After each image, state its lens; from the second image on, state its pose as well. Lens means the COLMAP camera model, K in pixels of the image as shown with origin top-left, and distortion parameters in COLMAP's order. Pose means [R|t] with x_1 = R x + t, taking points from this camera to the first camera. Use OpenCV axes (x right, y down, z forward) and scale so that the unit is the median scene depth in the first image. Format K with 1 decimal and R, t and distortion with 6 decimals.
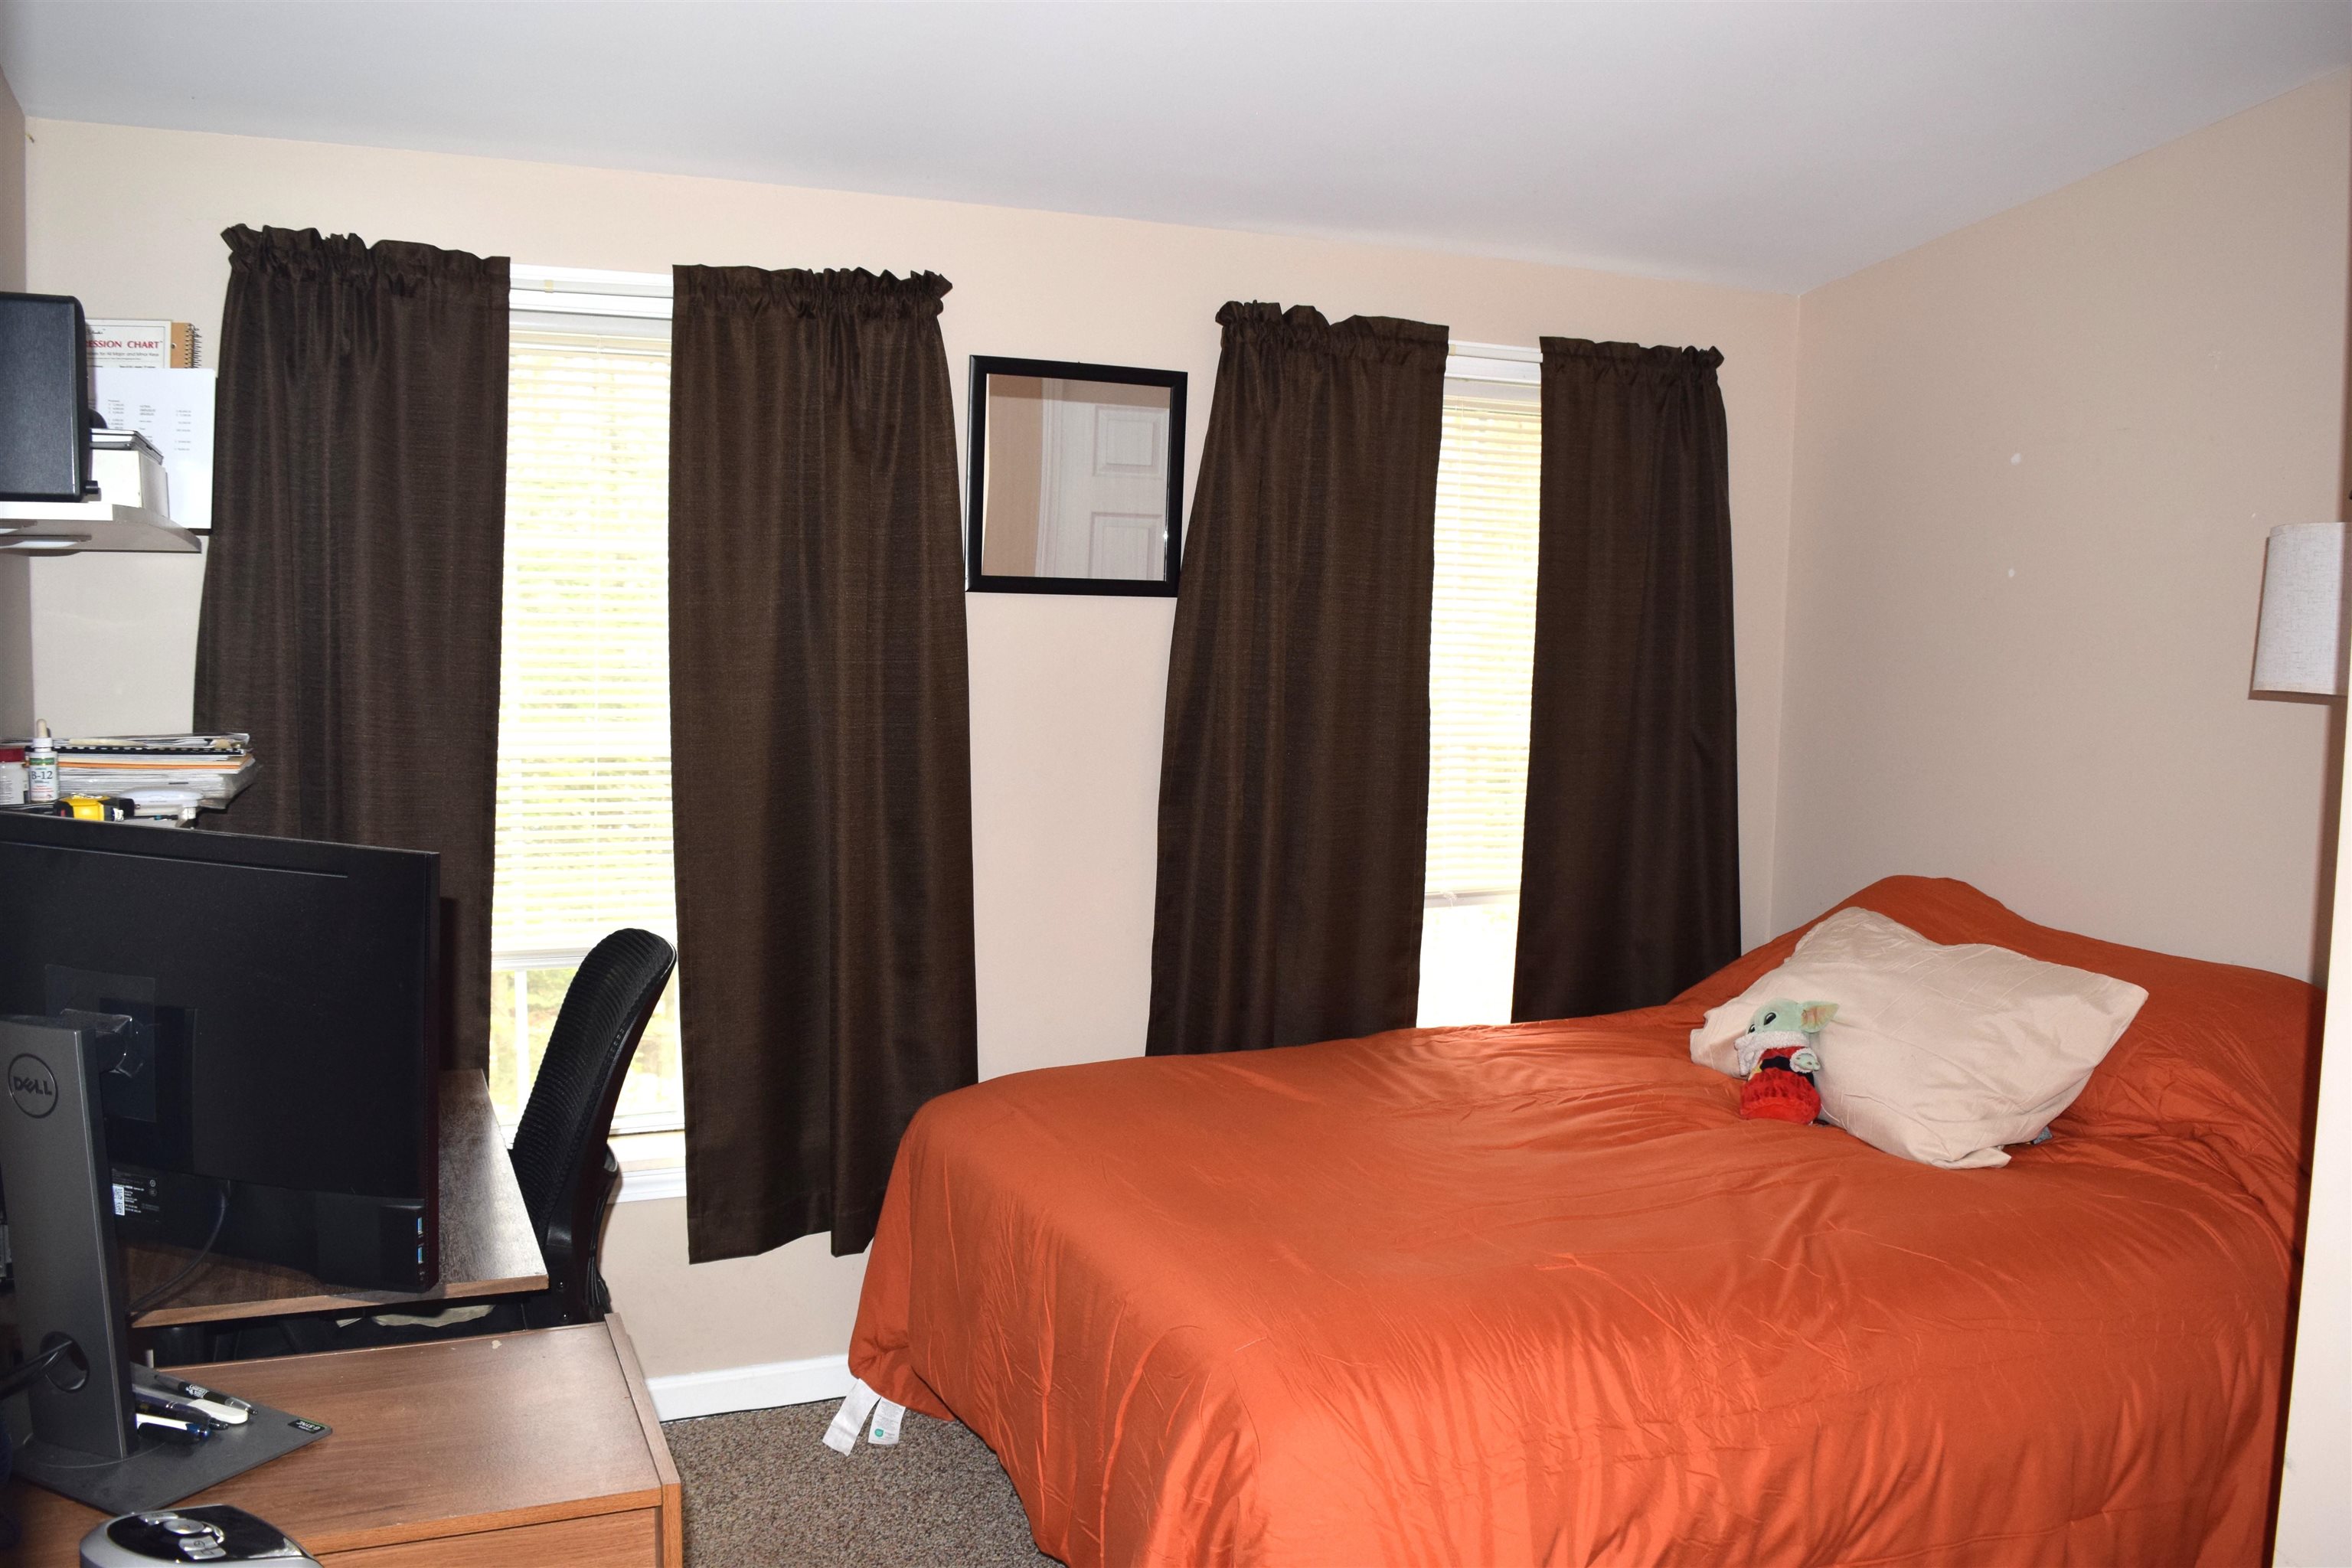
lens RADIAL K [[1837.0, 0, 1176.0], [0, 1837.0, 784.0], [0, 0, 1]] dist [-0.087519, 0.003729]
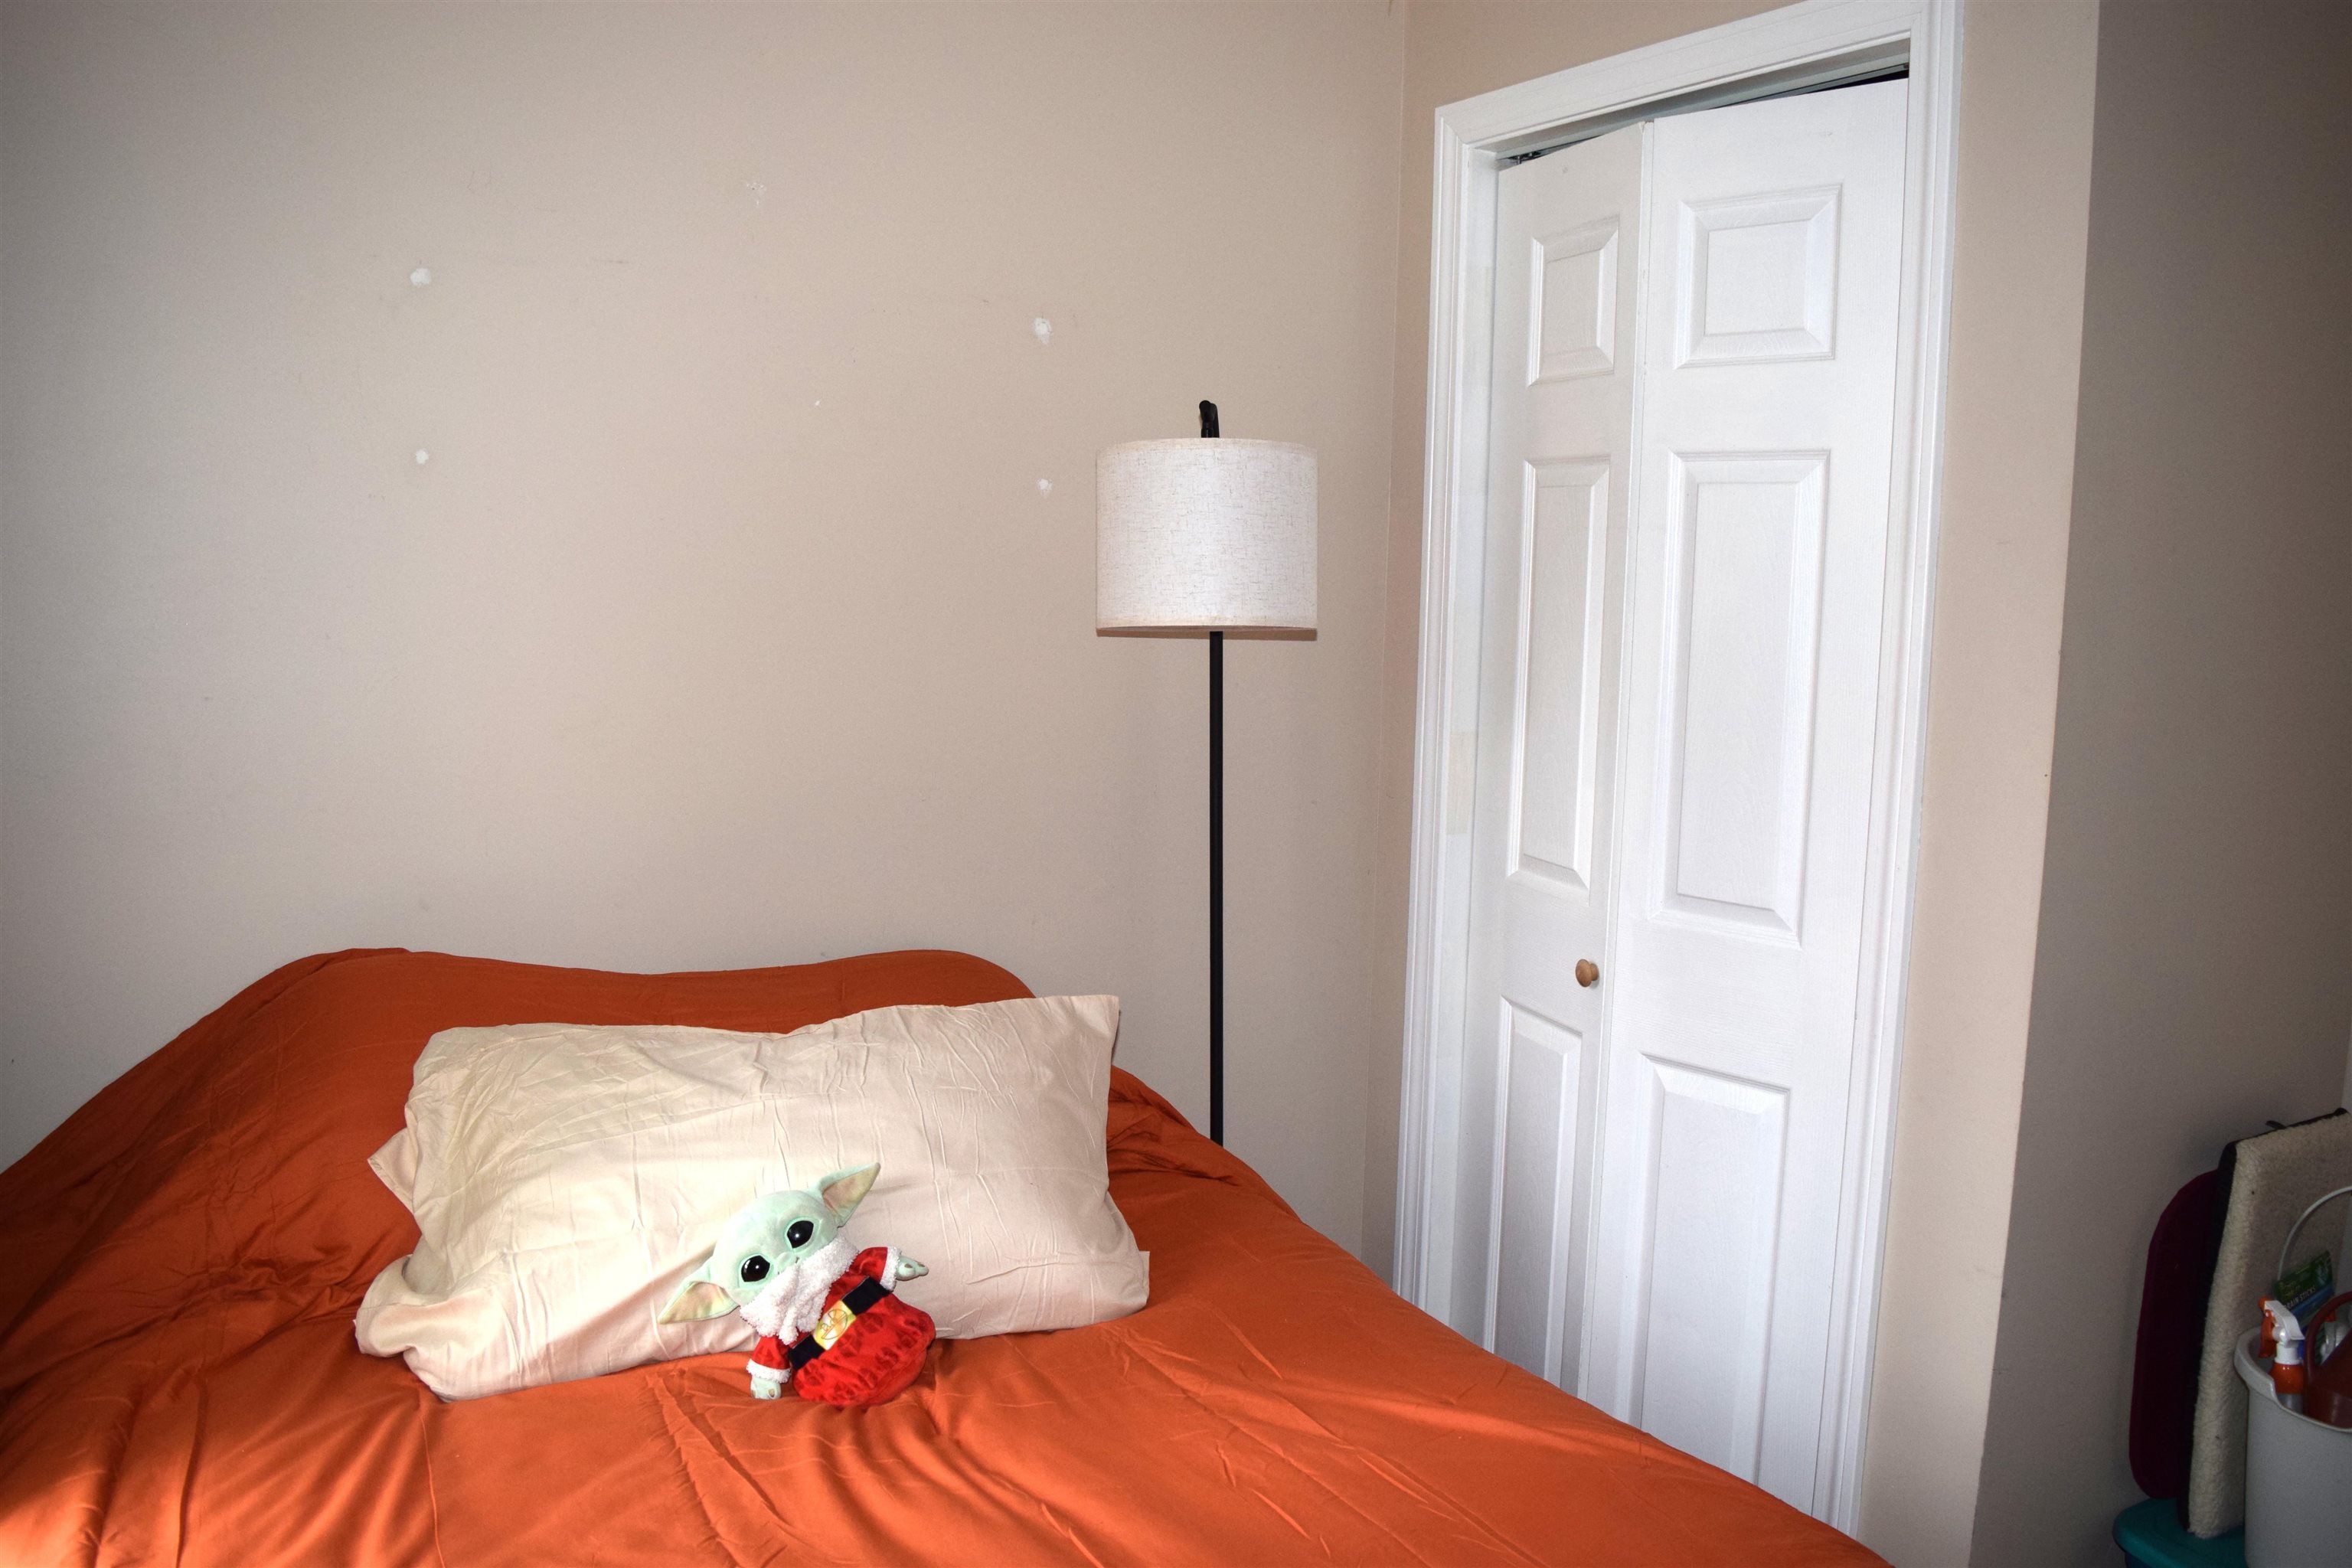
lens RADIAL K [[1837.0, 0, 1176.0], [0, 1837.0, 784.0], [0, 0, 1]] dist [-0.087519, 0.003729]
pose [[-0.117428, -0.148042, 0.981985, -0.217418], [0.057143, 0.986181, 0.155507, -0.087960], [-0.991436, 0.074374, -0.107345, 0.823800]]
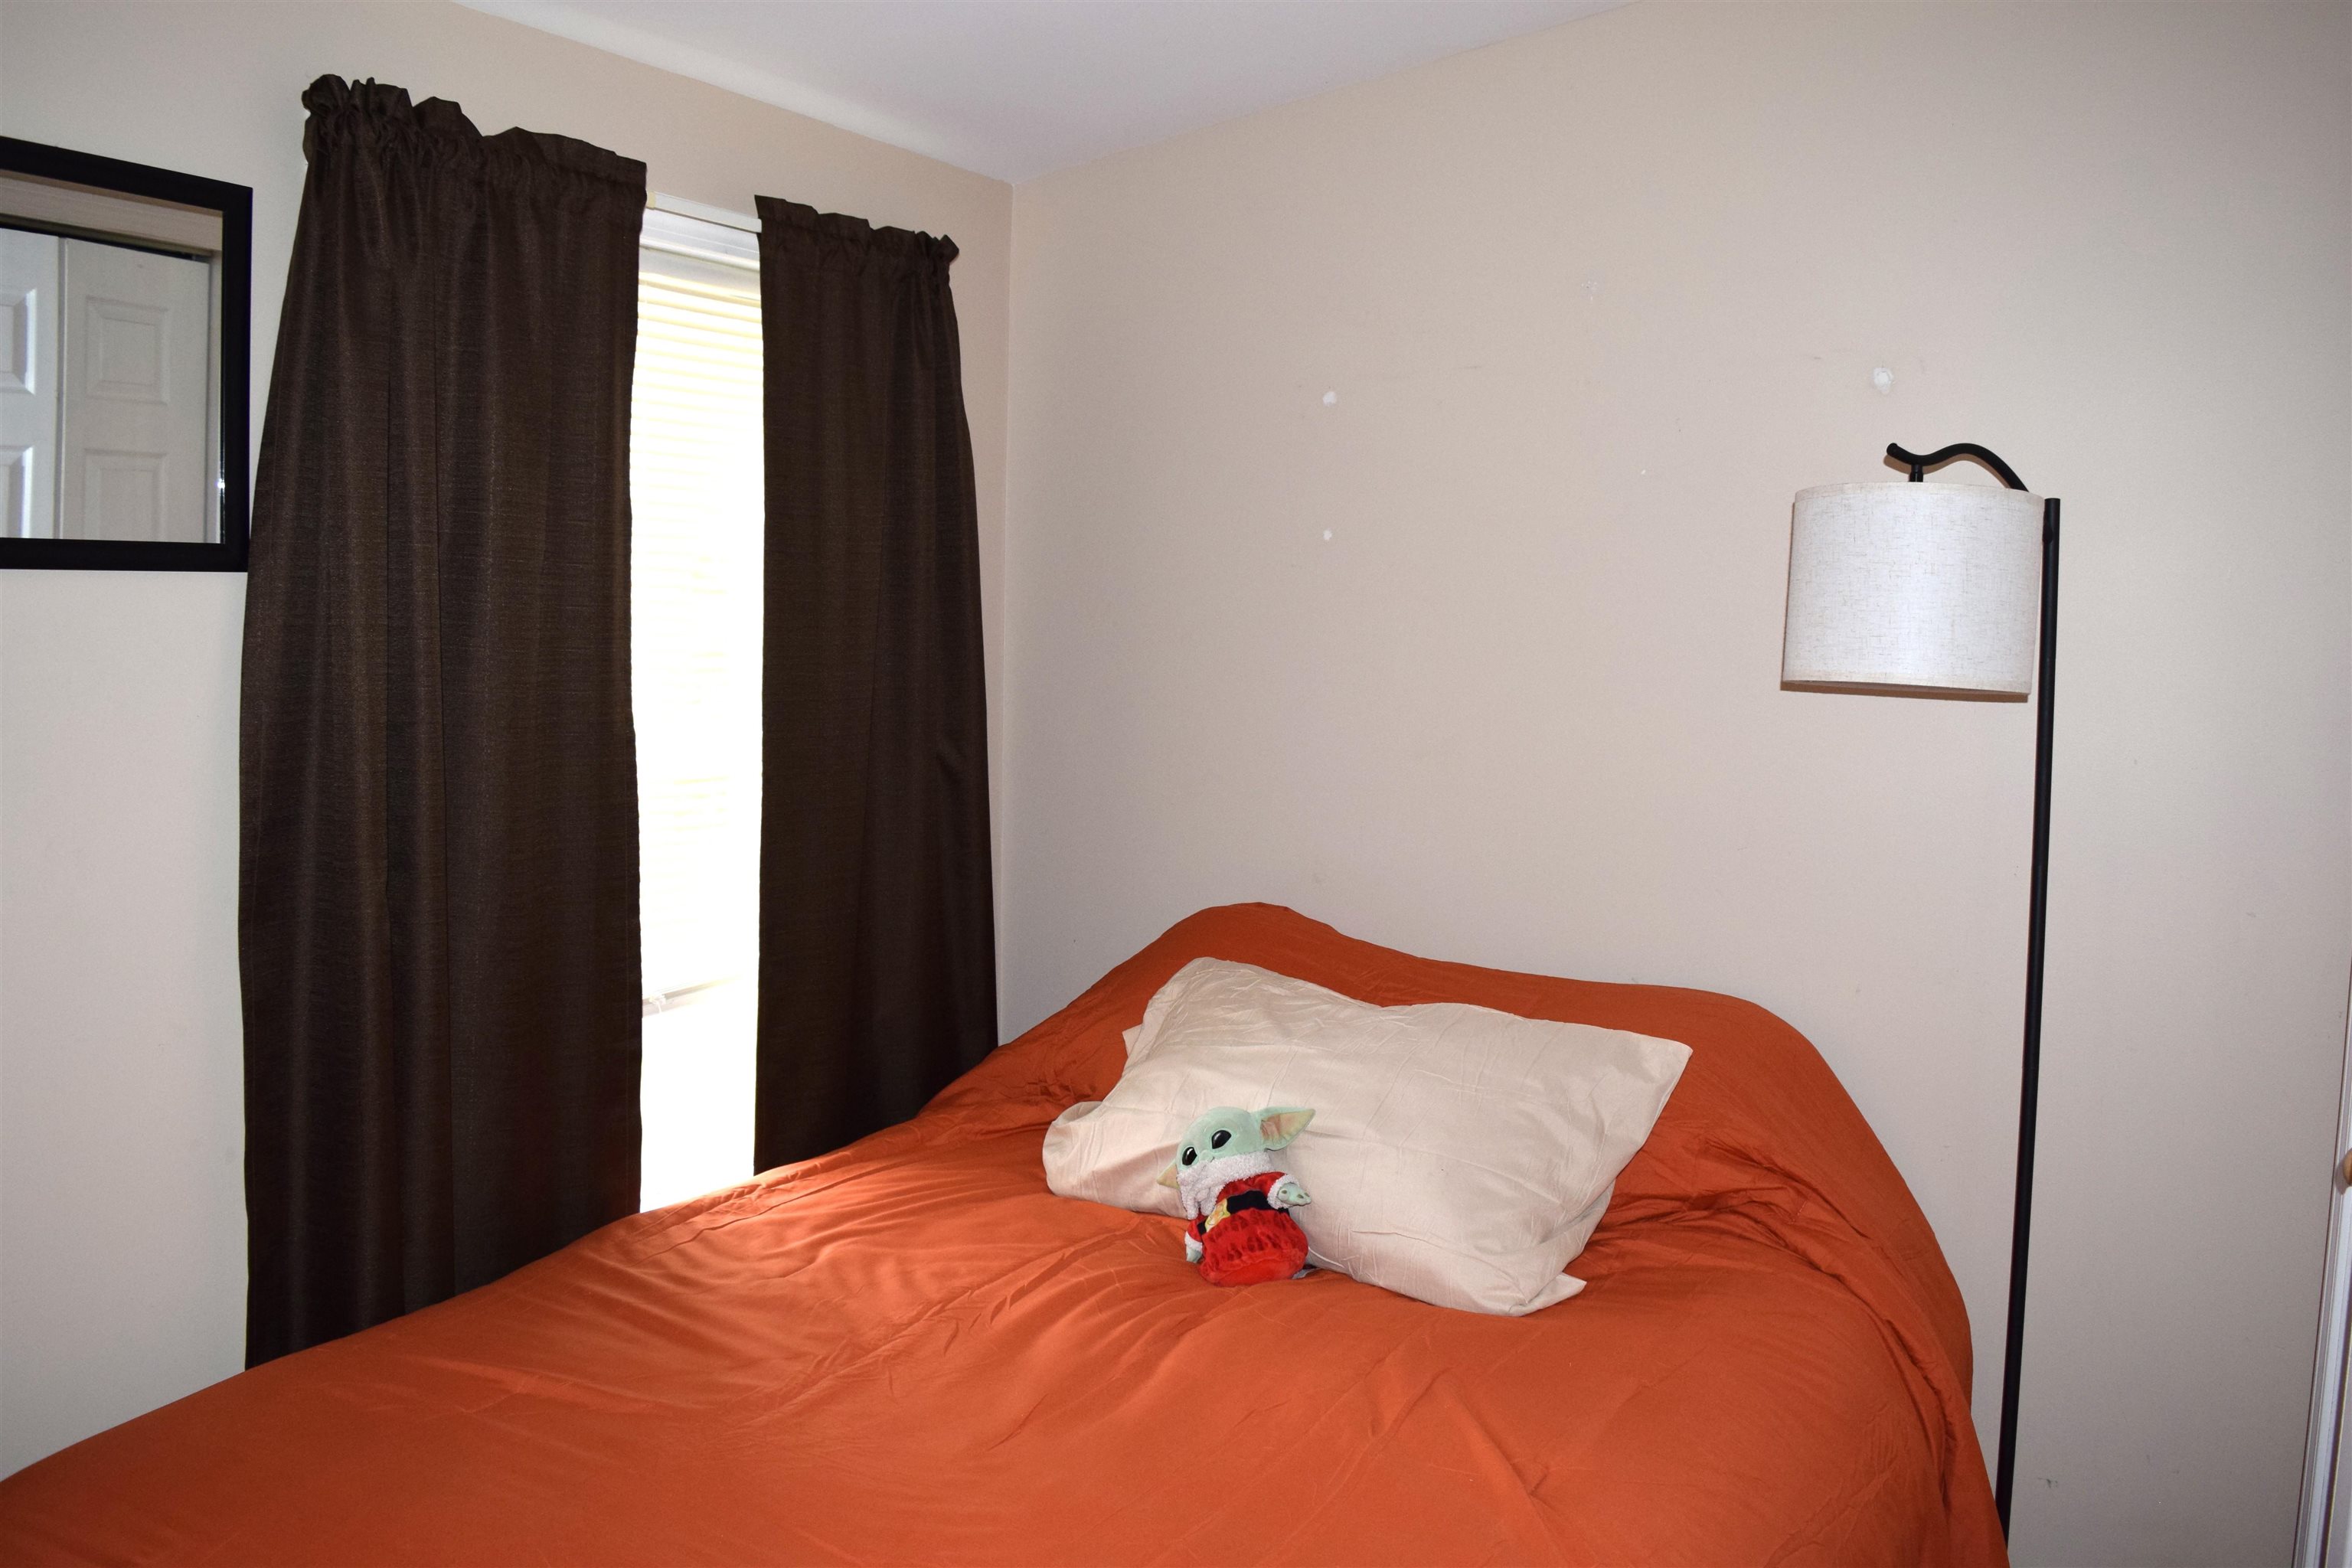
lens RADIAL K [[1837.0, 0, 1176.0], [0, 1837.0, 784.0], [0, 0, 1]] dist [-0.087519, 0.003729]
pose [[0.801360, -0.068782, 0.594215, -0.107234], [0.055195, 0.997632, 0.041042, -0.041356], [-0.595631, -0.000092, 0.803258, 0.363768]]
